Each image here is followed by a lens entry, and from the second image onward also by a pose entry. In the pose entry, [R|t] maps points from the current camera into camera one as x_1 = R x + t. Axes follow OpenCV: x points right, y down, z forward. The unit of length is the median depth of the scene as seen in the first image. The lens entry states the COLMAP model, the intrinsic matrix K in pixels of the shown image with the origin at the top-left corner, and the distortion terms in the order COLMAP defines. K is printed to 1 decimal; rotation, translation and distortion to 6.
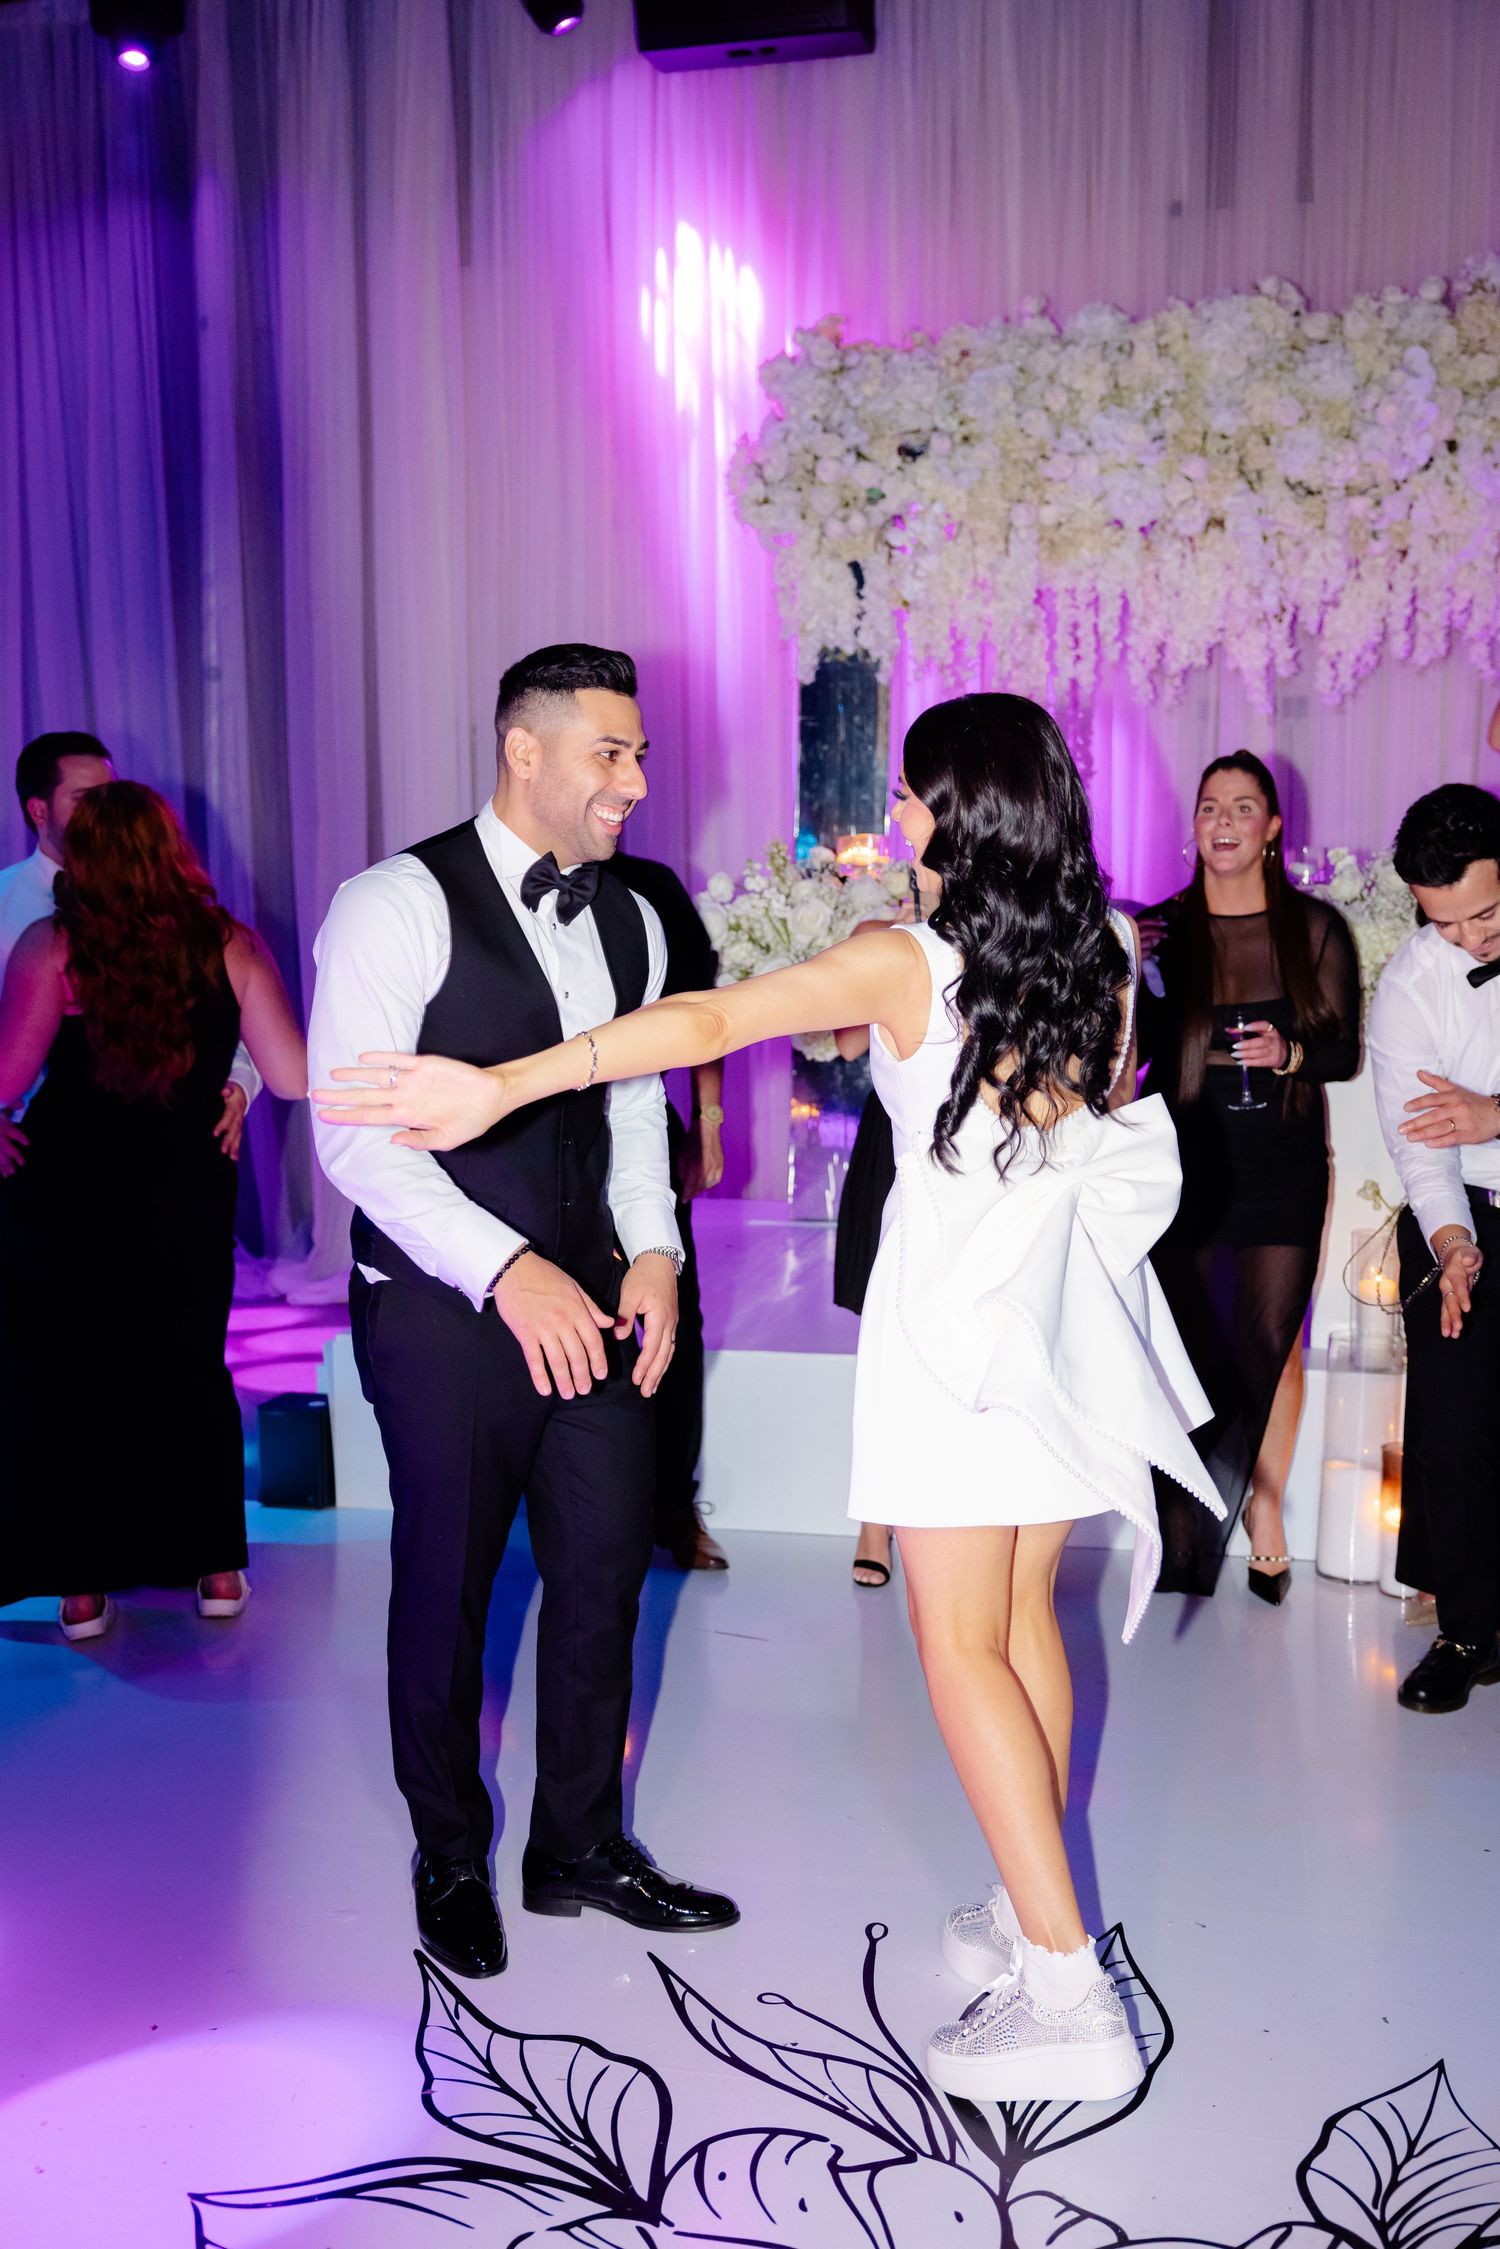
lens RADIAL K [[2164.3, 0, 761.2], [0, 2164.3, 1090.8], [0, 0, 1]] dist [0.013555, 0.000000]
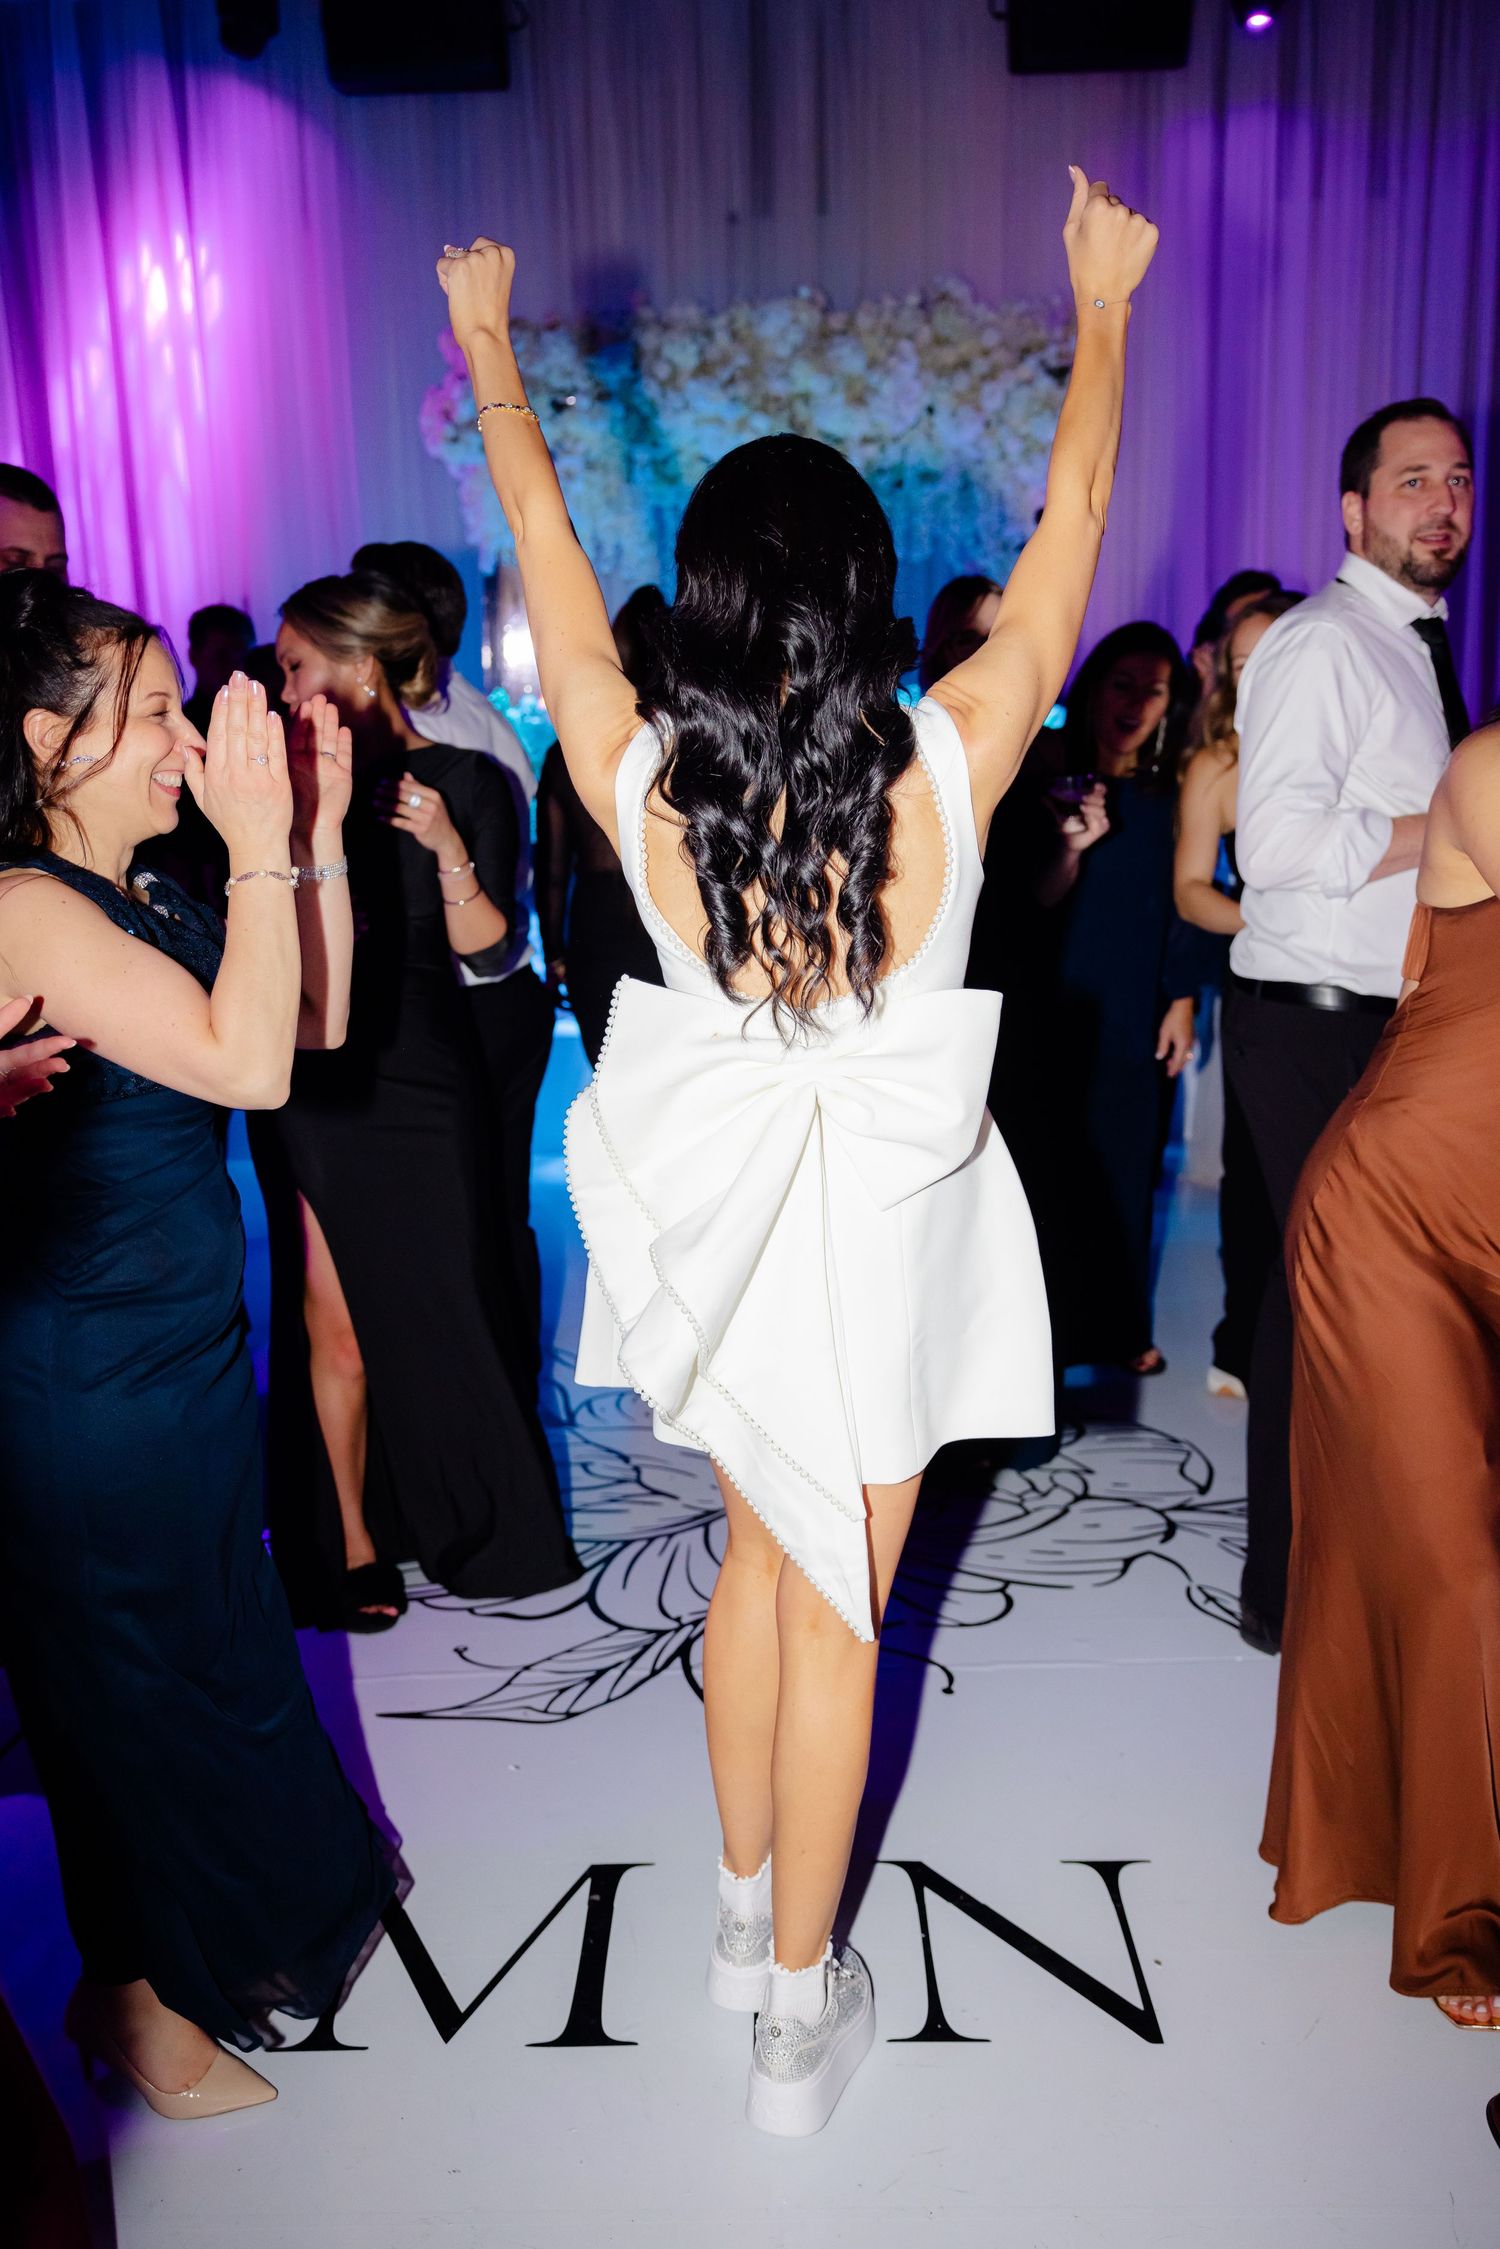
lens RADIAL K [[1845.8, 0, 743.6], [0, 1845.8, 1128.2], [0, 0, 1]] dist [-0.003906, -0.008407]
pose [[0.978042, -0.065007, 0.198011, -0.082055], [0.039120, 0.990484, 0.131950, 0.014815], [-0.204705, -0.121307, 0.971278, -0.239986]]
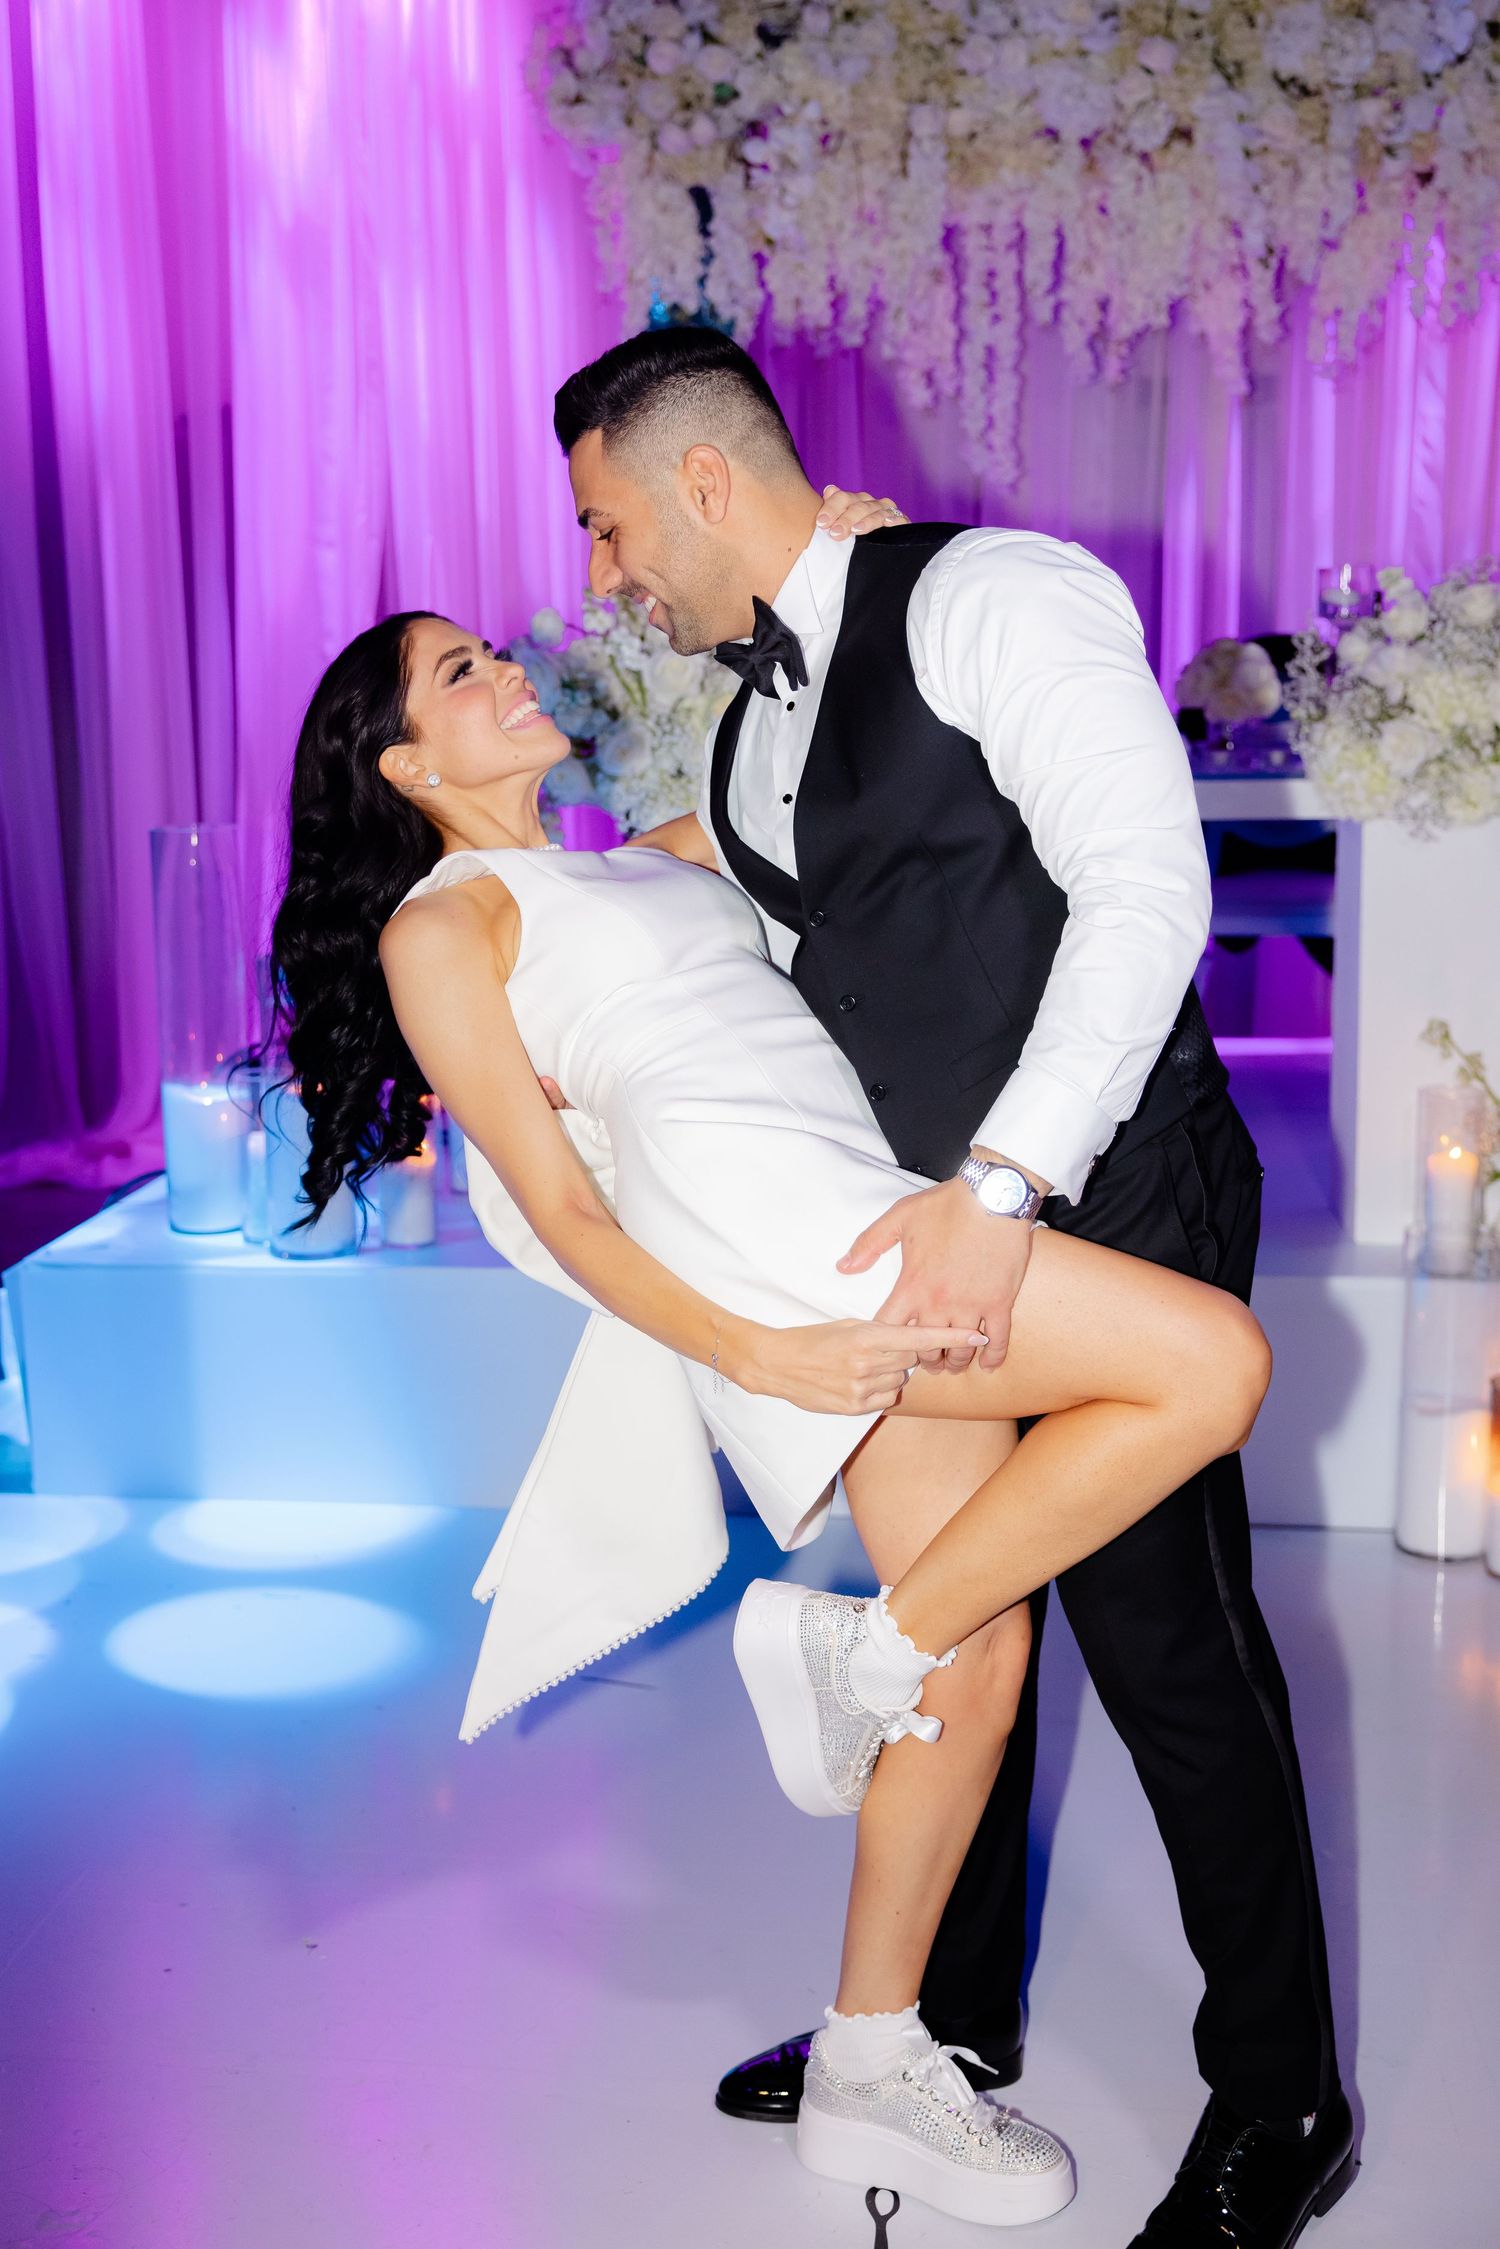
lens RADIAL K [[2498.5, 0, 743.2], [0, 2498.5, 1049.5], [0, 0, 1]] dist [0.002802, 0.000000]
pose [[0.995952, -0.022571, 0.087004, -0.024051], [0.016186, 0.997171, 0.073407, -0.011618], [-0.088415, -0.071702, 0.993500, 0.130615]]
